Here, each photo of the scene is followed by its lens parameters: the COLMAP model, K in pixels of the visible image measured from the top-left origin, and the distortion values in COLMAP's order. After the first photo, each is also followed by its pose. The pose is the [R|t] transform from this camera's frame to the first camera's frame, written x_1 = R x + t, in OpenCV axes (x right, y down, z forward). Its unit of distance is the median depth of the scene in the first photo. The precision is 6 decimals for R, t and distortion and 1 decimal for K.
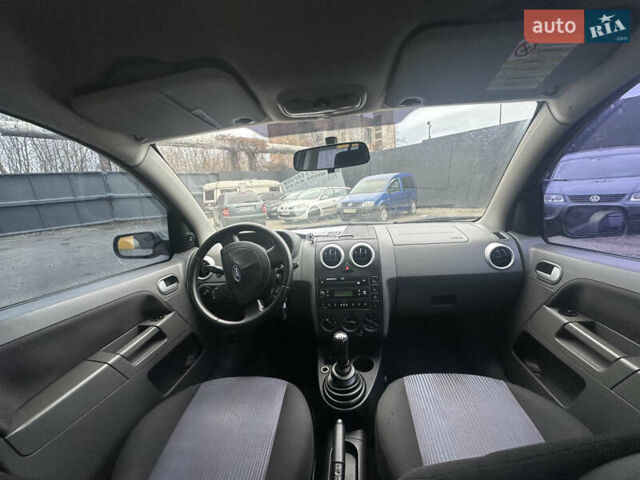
lens RADIAL K [[253.5, 0, 321.3], [0, 253.5, 239.9], [0, 0, 1]] dist [-0.002355, -0.000356]
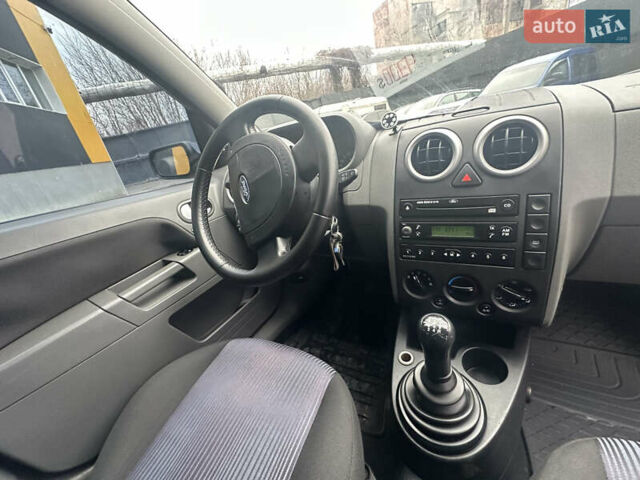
lens RADIAL K [[253.5, 0, 321.3], [0, 253.5, 239.9], [0, 0, 1]] dist [-0.002355, -0.000356]
pose [[0.916597, 0.057582, -0.395644, 0.049559], [0.051641, 0.964234, 0.259972, 0.087043], [0.396463, -0.258721, 0.880841, 0.468121]]
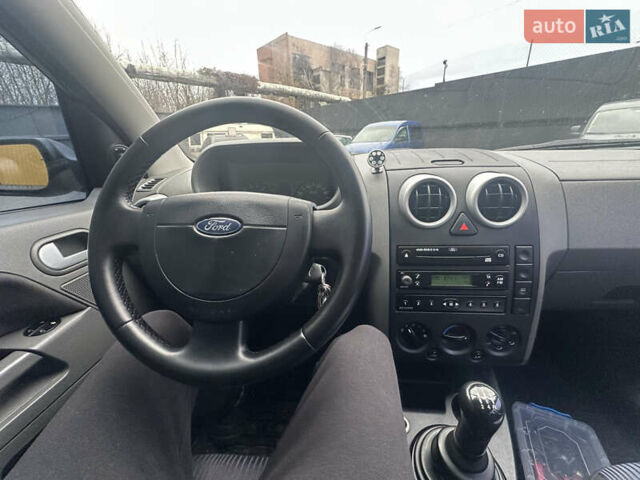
lens RADIAL K [[253.5, 0, 321.3], [0, 253.5, 239.9], [0, 0, 1]] dist [-0.002355, -0.000356]
pose [[0.999080, 0.027757, 0.032687, -0.169777], [-0.033028, 0.984246, 0.173690, 0.063569], [-0.027351, -0.174610, 0.984258, 0.556697]]
